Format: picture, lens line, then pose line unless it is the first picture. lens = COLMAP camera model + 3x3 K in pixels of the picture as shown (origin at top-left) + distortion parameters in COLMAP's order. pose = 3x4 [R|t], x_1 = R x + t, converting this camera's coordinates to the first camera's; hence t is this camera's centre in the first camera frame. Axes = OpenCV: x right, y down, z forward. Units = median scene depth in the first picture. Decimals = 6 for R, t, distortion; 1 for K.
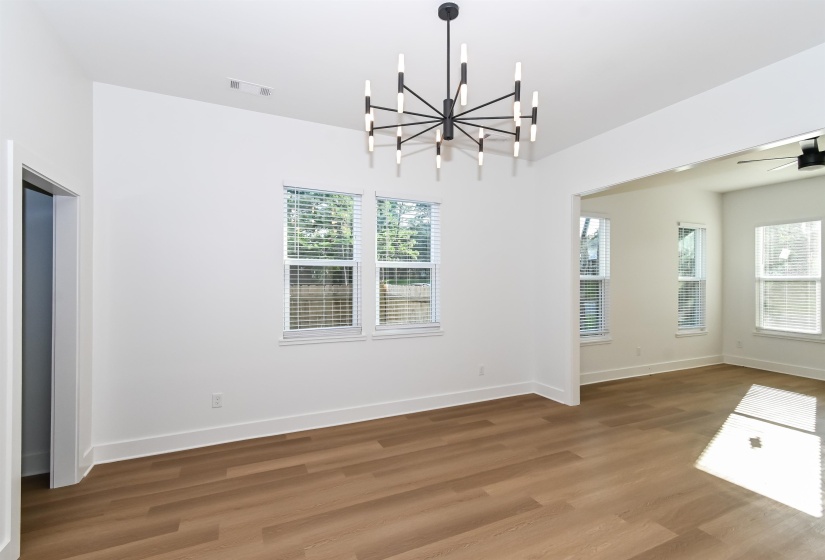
lens RADIAL K [[373.8, 0, 419.6], [0, 373.8, 280.1], [0, 0, 1]] dist [0.007947, 0.001453]
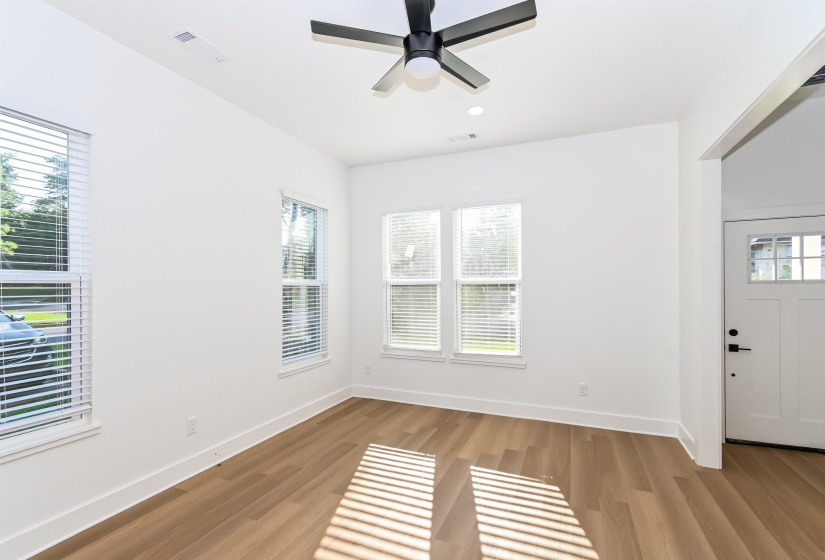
lens RADIAL K [[373.8, 0, 411.8], [0, 373.8, 286.1], [0, 0, 1]] dist [0.007947, 0.001453]
pose [[0.747152, -0.001370, 0.664652, 0.439812], [-0.000778, 0.999995, 0.002936, 0.000854], [-0.664653, -0.002710, 0.747147, 0.402829]]
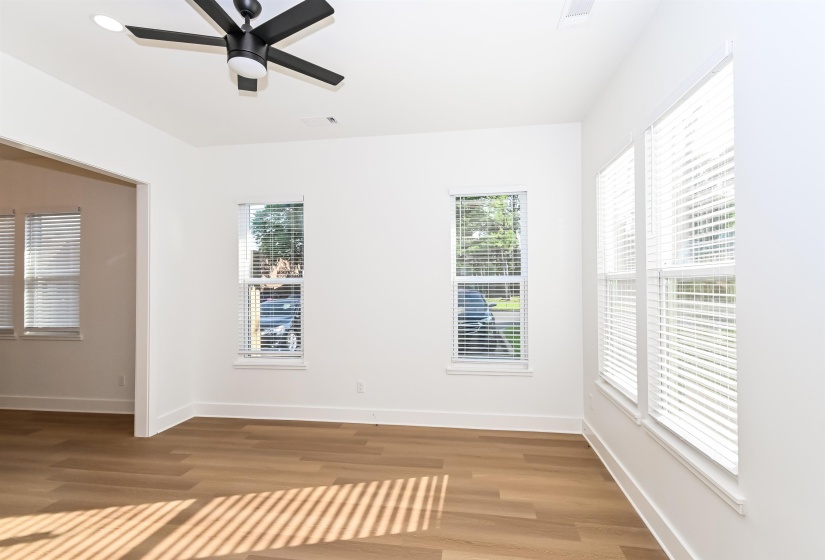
lens RADIAL K [[373.8, 0, 420.4], [0, 373.8, 282.1], [0, 0, 1]] dist [0.007947, 0.001453]
pose [[0.832882, -0.013992, -0.553273, 0.992120], [0.014208, 0.999891, -0.003898, 0.001774], [0.553268, -0.004615, 0.832991, 0.458591]]
